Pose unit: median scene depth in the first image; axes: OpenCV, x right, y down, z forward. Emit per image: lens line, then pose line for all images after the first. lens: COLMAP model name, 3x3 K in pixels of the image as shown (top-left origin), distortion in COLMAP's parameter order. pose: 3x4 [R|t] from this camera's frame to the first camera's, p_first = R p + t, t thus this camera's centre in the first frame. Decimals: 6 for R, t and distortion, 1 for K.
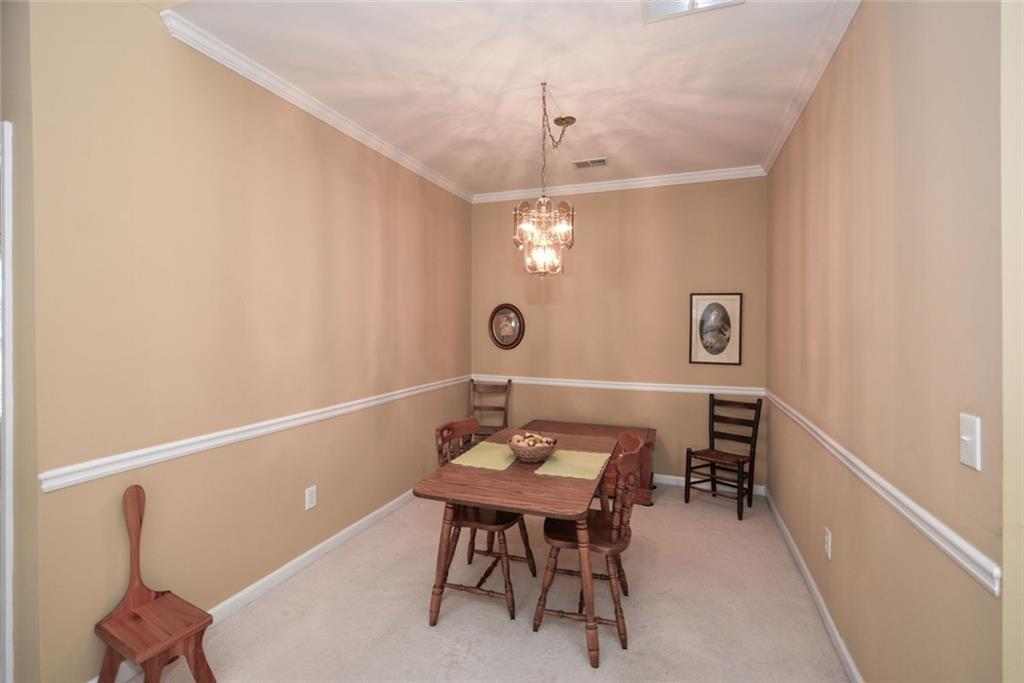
lens RADIAL K [[459.0, 0, 520.6], [0, 459.0, 322.9], [0, 0, 1]] dist [-0.000272, -0.001003]
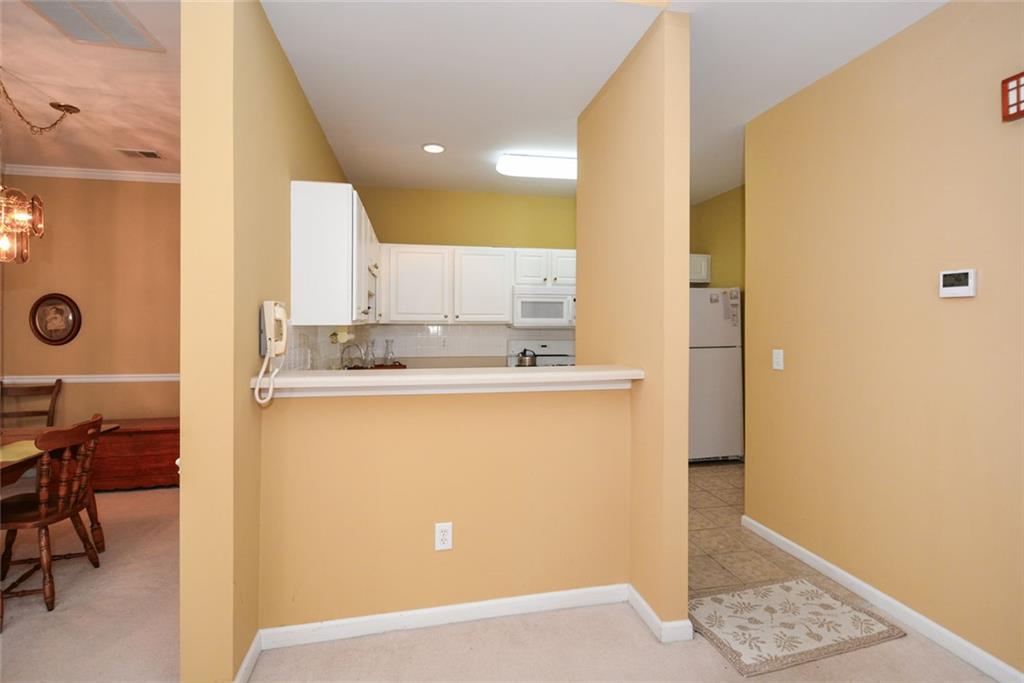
lens RADIAL K [[459.0, 0, 513.8], [0, 459.0, 317.4], [0, 0, 1]] dist [-0.000272, -0.001003]
pose [[0.847475, -0.002056, 0.530831, 0.301817], [0.003700, 0.999991, -0.002033, 0.010702], [-0.530822, 0.003687, 0.847475, -0.262222]]
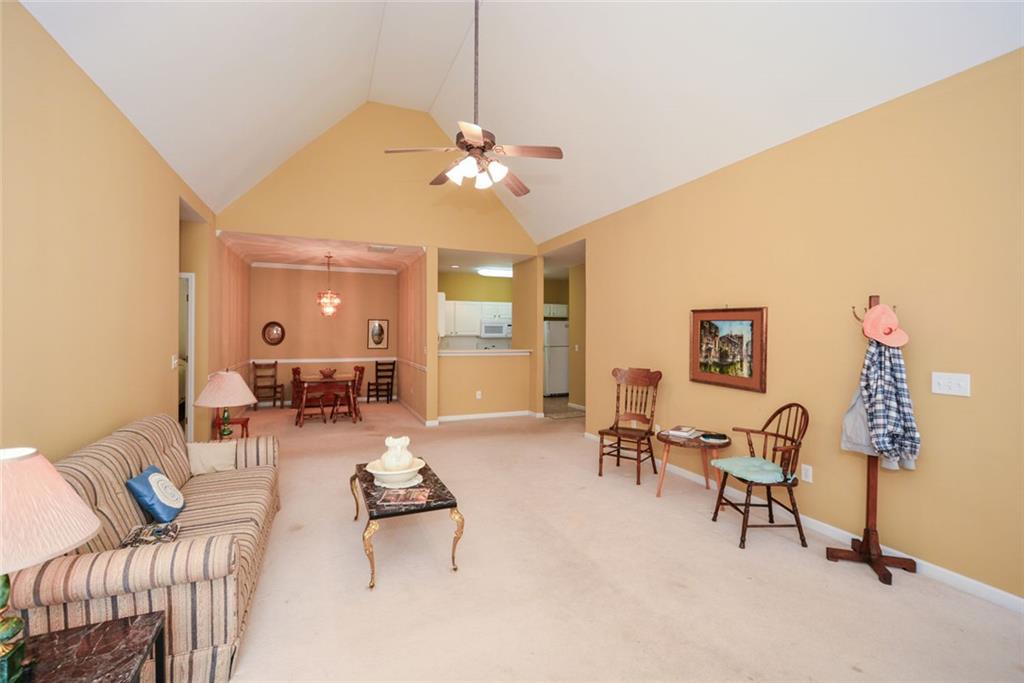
lens RADIAL K [[459.0, 0, 505.9], [0, 459.0, 334.6], [0, 0, 1]] dist [-0.000272, -0.001003]
pose [[0.746962, -0.004326, 0.664853, -0.702900], [-0.002238, 0.999957, 0.009021, -0.008974], [-0.664864, -0.008227, 0.746920, -1.298187]]
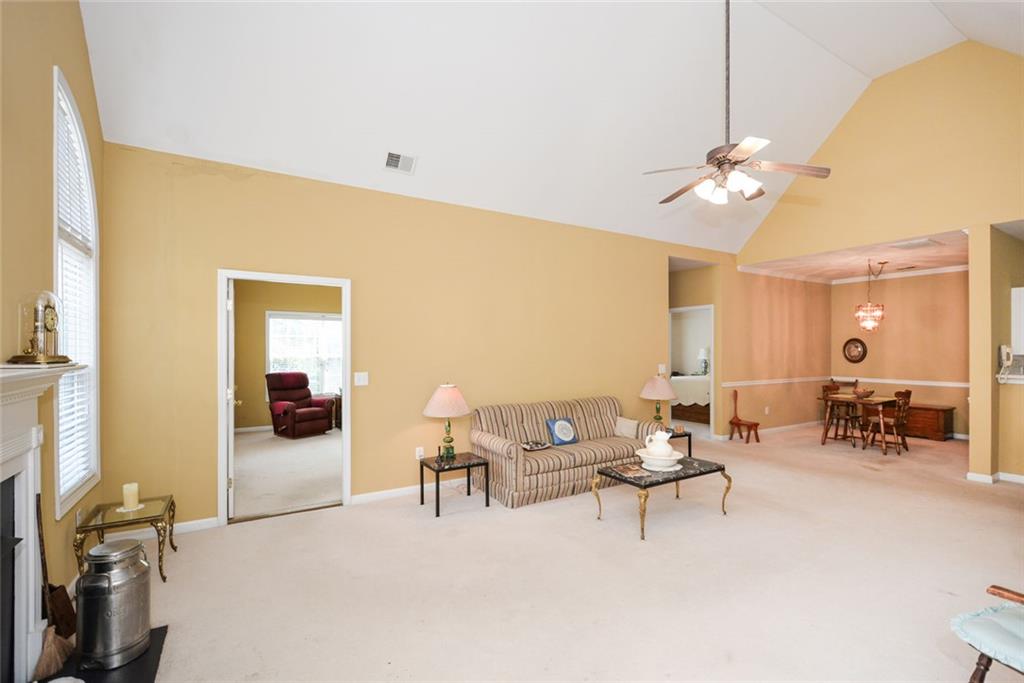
lens RADIAL K [[459.0, 0, 515.7], [0, 459.0, 349.7], [0, 0, 1]] dist [-0.000272, -0.001003]
pose [[0.776525, -0.002224, -0.630083, 0.087697], [0.002965, 0.999996, 0.000124, -0.000628], [0.630080, -0.001964, 0.776528, -1.551112]]
